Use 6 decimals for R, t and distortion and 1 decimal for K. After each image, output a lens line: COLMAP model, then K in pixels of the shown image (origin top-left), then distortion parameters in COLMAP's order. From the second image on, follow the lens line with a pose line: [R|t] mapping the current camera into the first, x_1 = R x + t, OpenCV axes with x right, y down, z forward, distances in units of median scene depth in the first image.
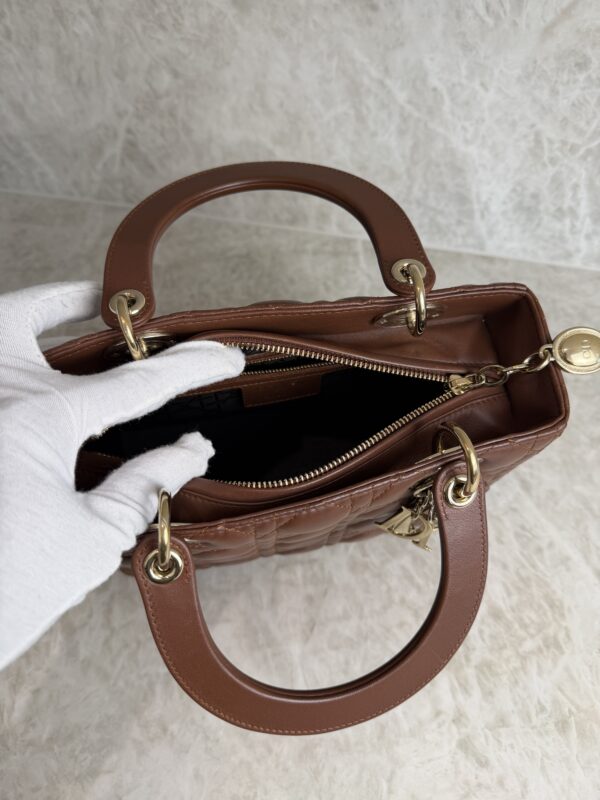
lens RADIAL K [[583.5, 0, 298.2], [0, 583.5, 403.8], [0, 0, 1]] dist [-0.032628, -0.000233]
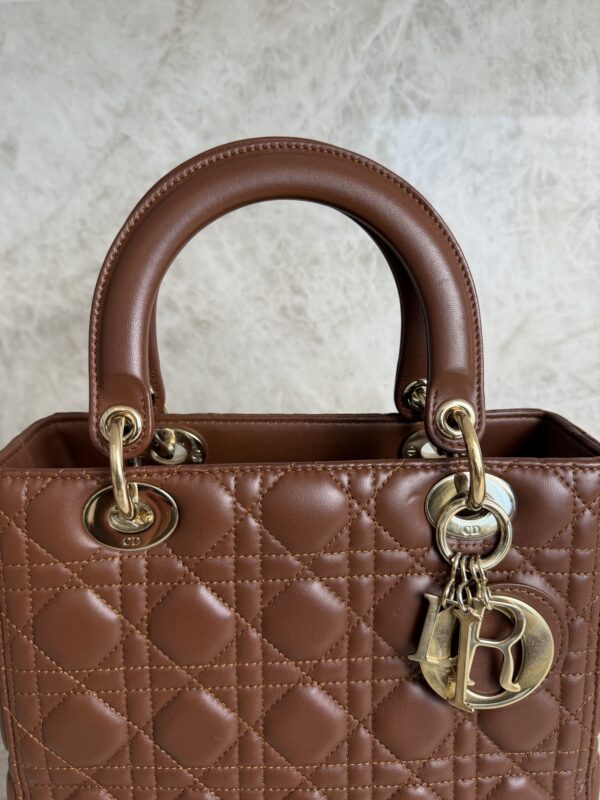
lens RADIAL K [[583.5, 0, 299.8], [0, 583.5, 395.8], [0, 0, 1]] dist [-0.032628, -0.000233]
pose [[0.989280, -0.027490, 0.143419, -0.033728], [0.114624, 0.754677, -0.646006, -0.011902], [-0.090477, 0.655520, 0.749738, 0.325562]]
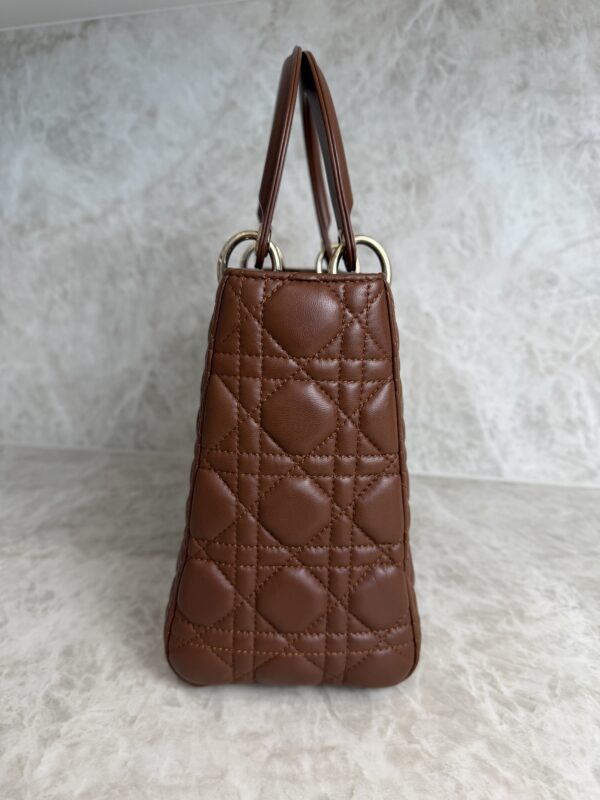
lens RADIAL K [[583.5, 0, 297.7], [0, 583.5, 397.9], [0, 0, 1]] dist [-0.032628, -0.000233]
pose [[0.999887, 0.010271, -0.010987, -0.004590], [-0.014978, 0.746436, -0.665289, 0.345852], [0.001368, 0.665378, 0.746505, 0.257545]]
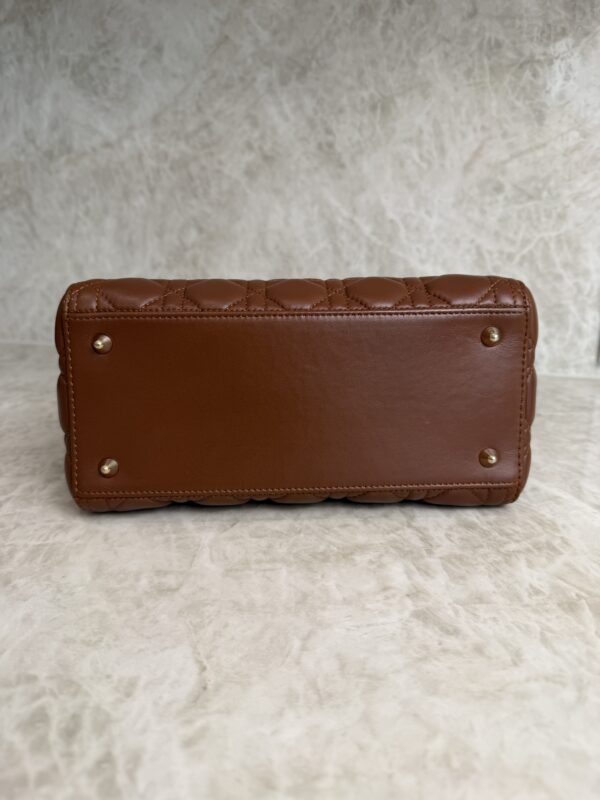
lens RADIAL K [[583.5, 0, 295.5], [0, 583.5, 399.0], [0, 0, 1]] dist [-0.032628, -0.000233]
pose [[0.996492, 0.031568, -0.077508, 0.135389], [-0.073173, 0.778122, -0.623836, 0.607658], [0.040617, 0.627319, 0.777703, 0.224113]]
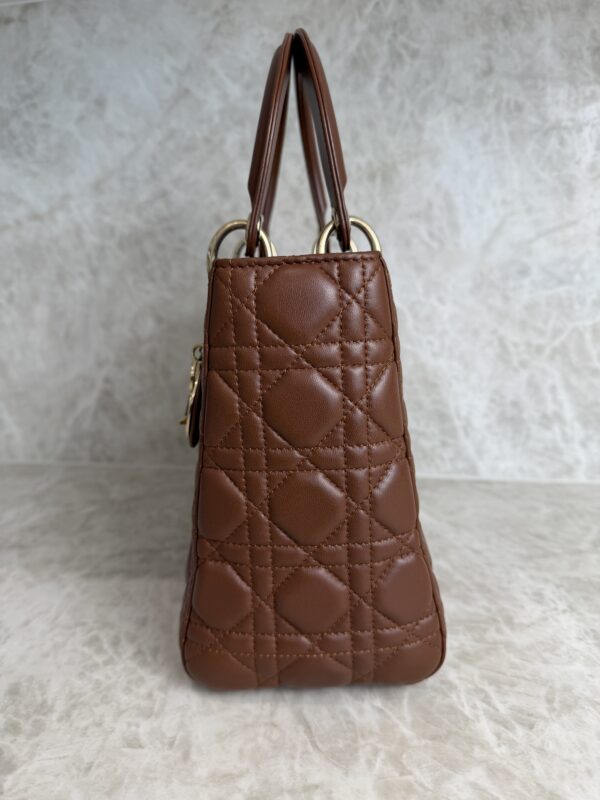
lens RADIAL K [[583.5, 0, 299.2], [0, 583.5, 400.7], [0, 0, 1]] dist [-0.032628, -0.000233]
pose [[0.998566, -0.019976, 0.049658, -0.005985], [0.048118, 0.741390, -0.669347, 0.313284], [-0.023445, 0.670777, 0.741289, 0.307533]]
